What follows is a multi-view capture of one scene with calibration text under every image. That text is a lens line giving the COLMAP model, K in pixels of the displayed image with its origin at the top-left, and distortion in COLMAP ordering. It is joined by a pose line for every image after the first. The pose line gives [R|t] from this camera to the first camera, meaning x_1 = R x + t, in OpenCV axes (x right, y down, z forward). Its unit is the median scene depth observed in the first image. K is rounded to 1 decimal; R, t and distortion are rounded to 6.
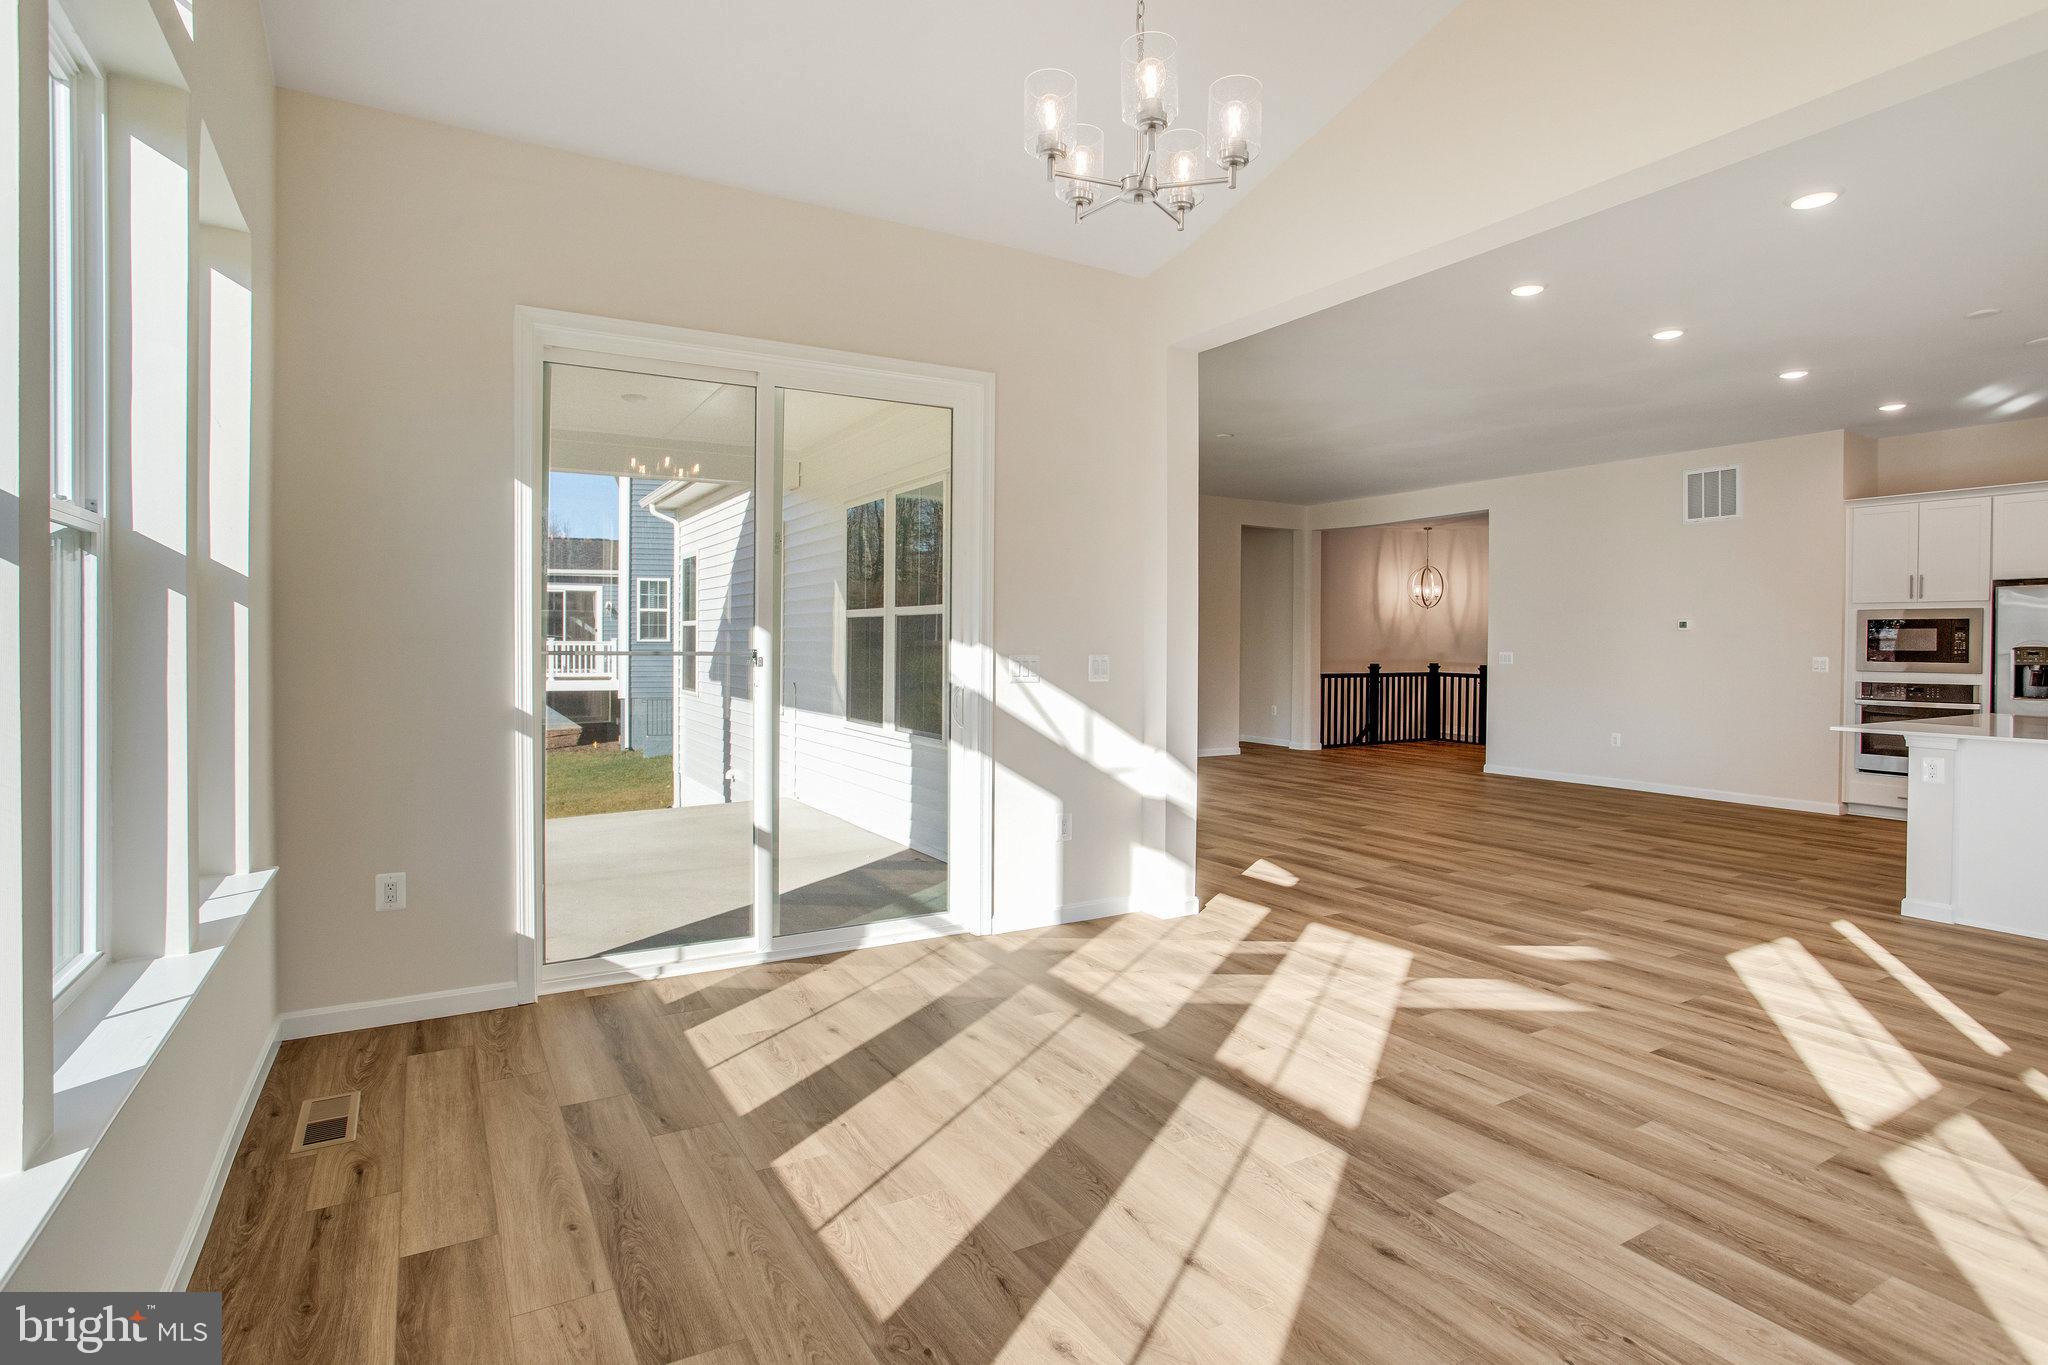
lens RADIAL K [[1049.4, 0, 1002.2], [0, 1049.4, 655.3], [0, 0, 1]] dist [-0.046228, 0.015126]
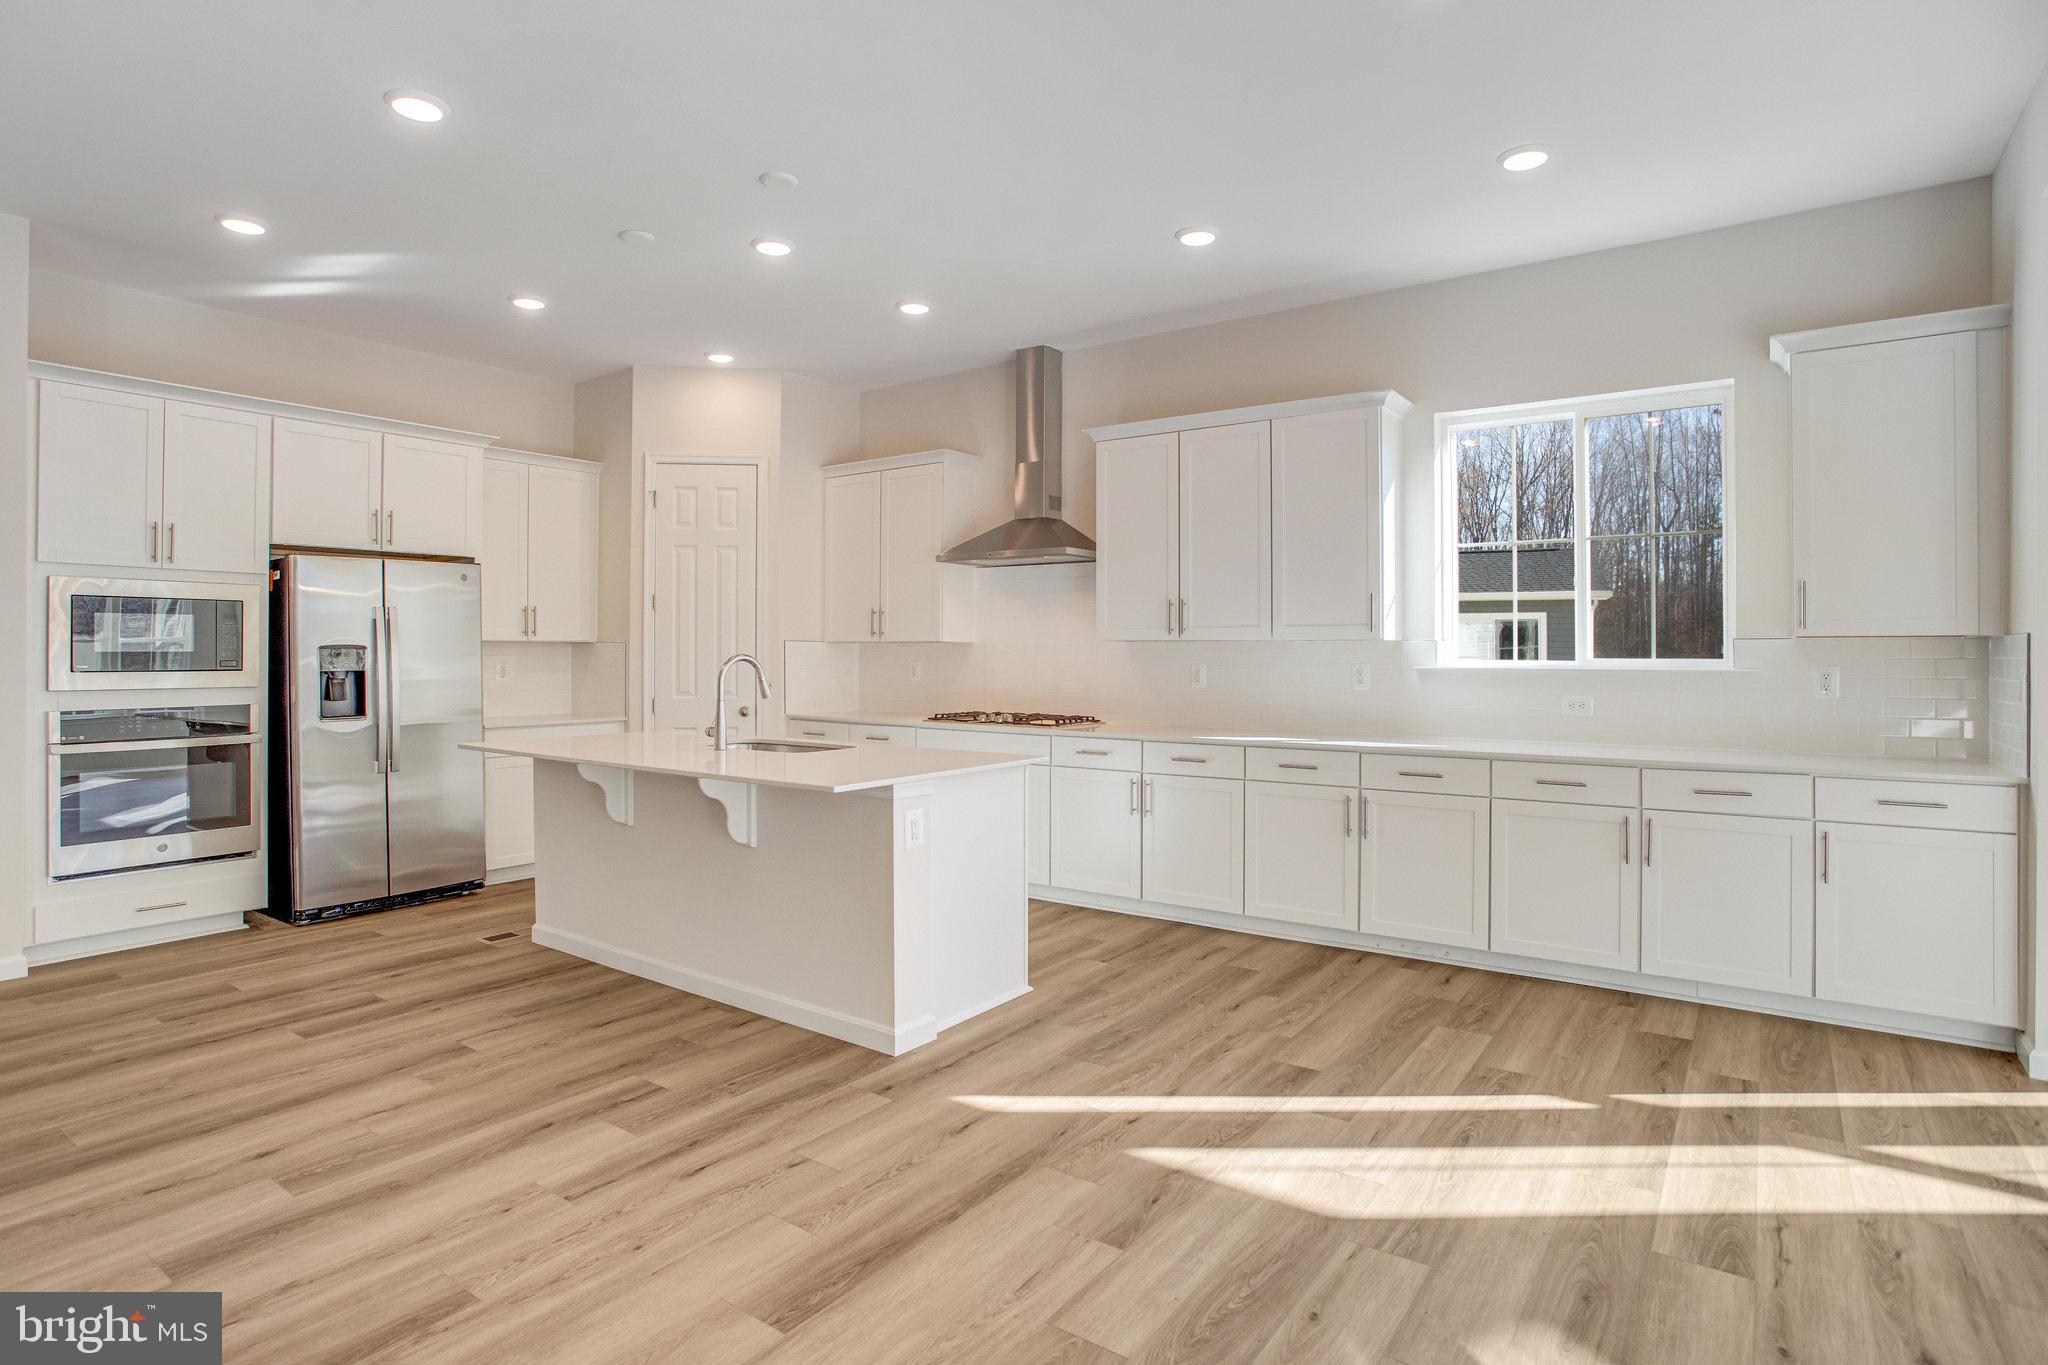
lens RADIAL K [[1049.4, 0, 1002.2], [0, 1049.4, 655.3], [0, 0, 1]] dist [-0.046228, 0.015126]
pose [[-0.398728, -0.008920, 0.917026, 0.169820], [0.006063, 0.999905, 0.012362, -0.007078], [-0.917049, 0.010490, -0.398636, 0.864170]]
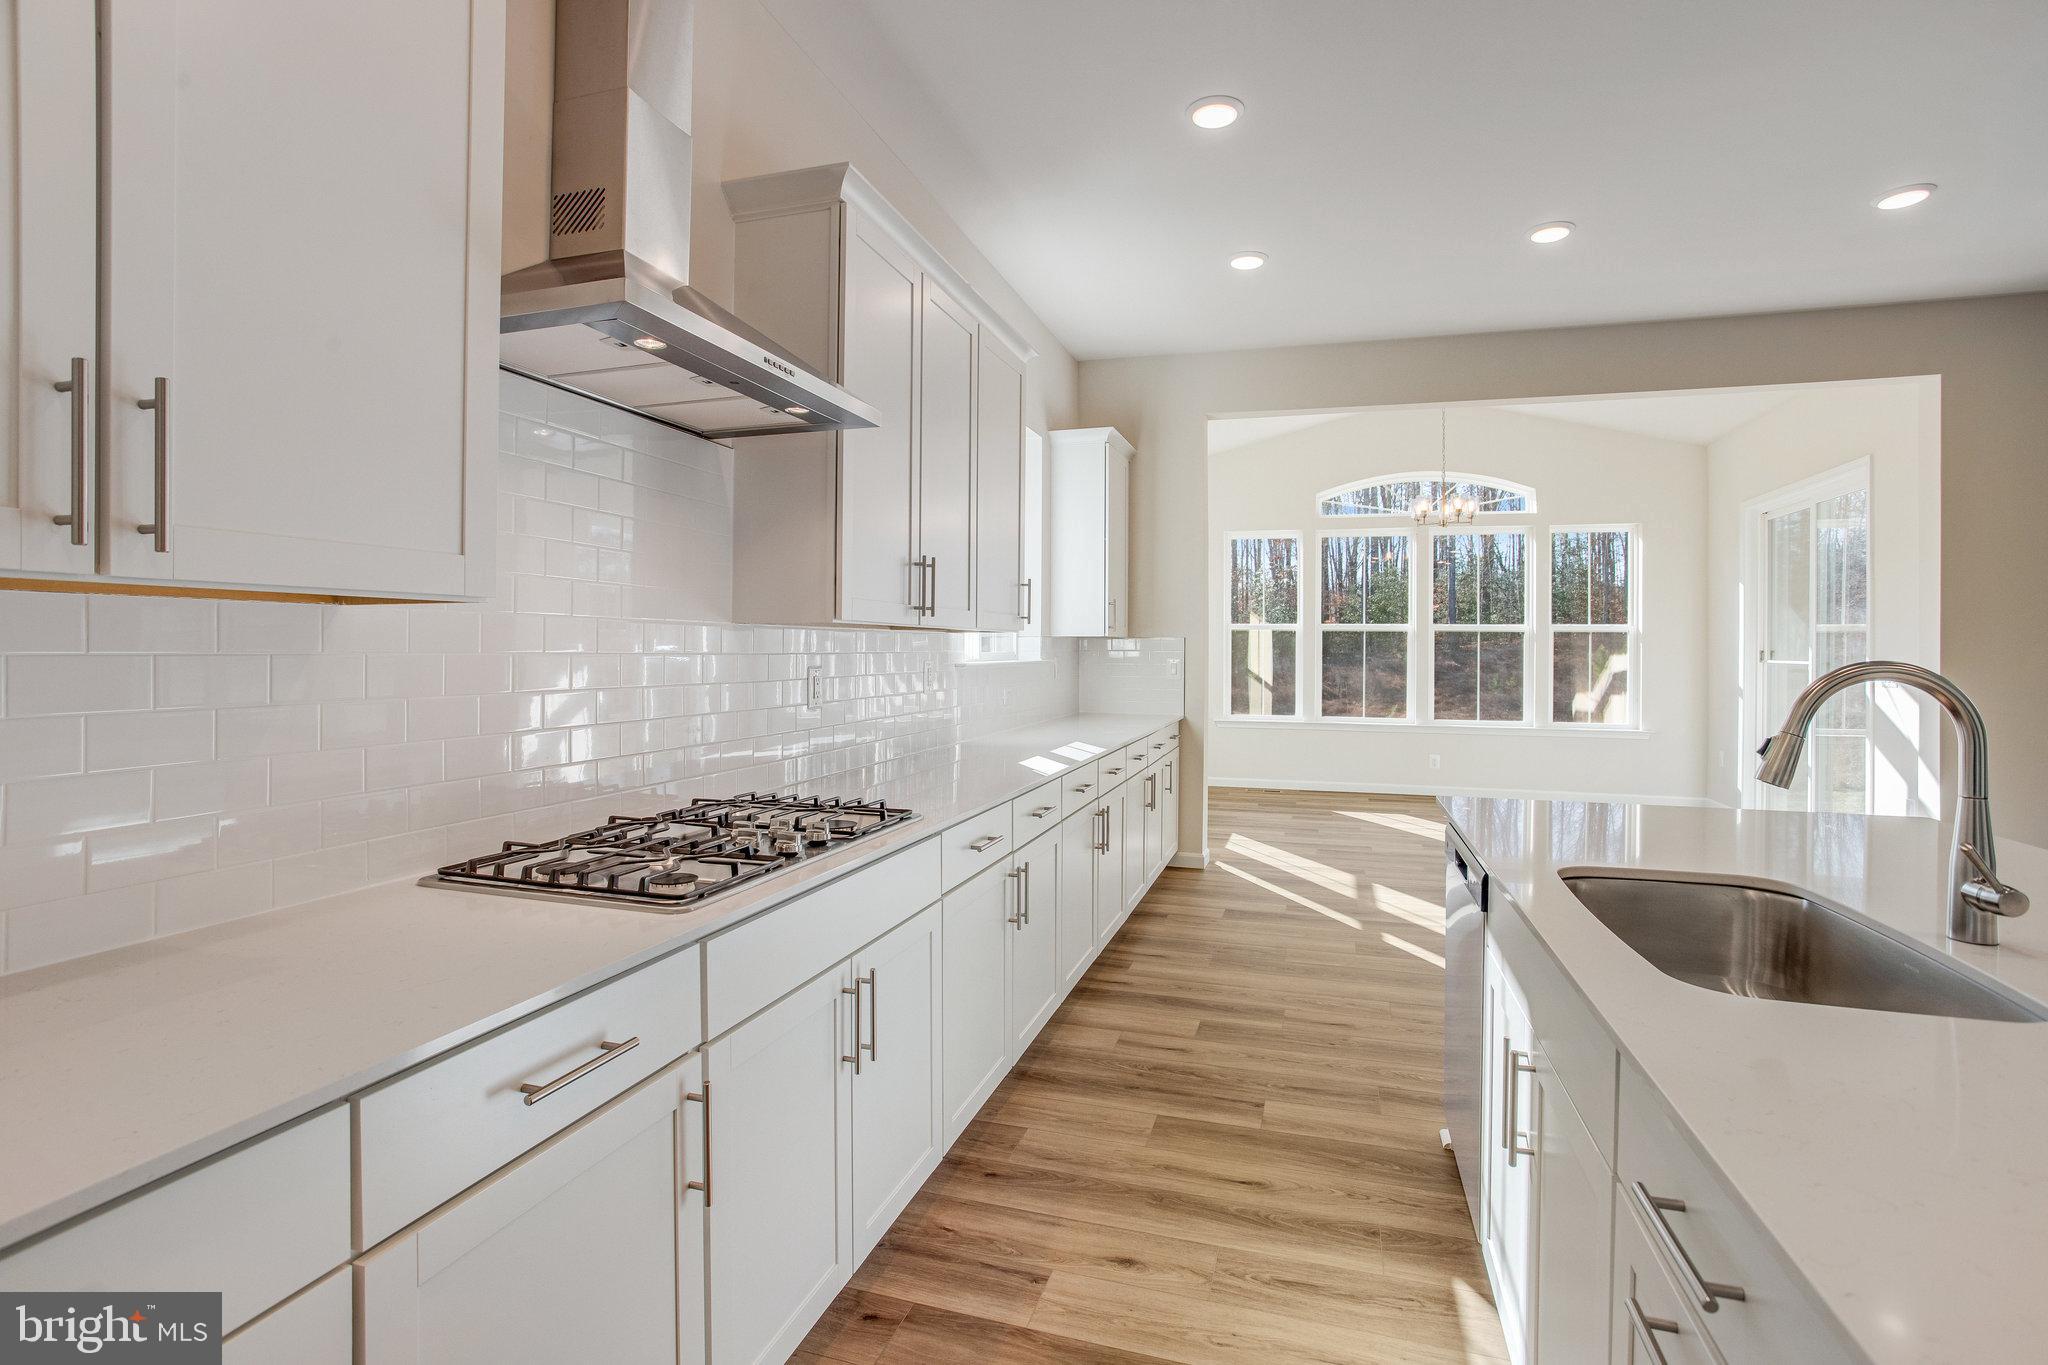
lens RADIAL K [[1013.3, 0, 1029.7], [0, 1013.3, 644.0], [0, 0, 1]] dist [0.002298, 0.000992]
pose [[-0.721103, -0.014024, -0.692686, 1.095471], [-0.018438, 0.999829, -0.001047, -0.000968], [0.692583, 0.012016, -0.721238, 0.789629]]
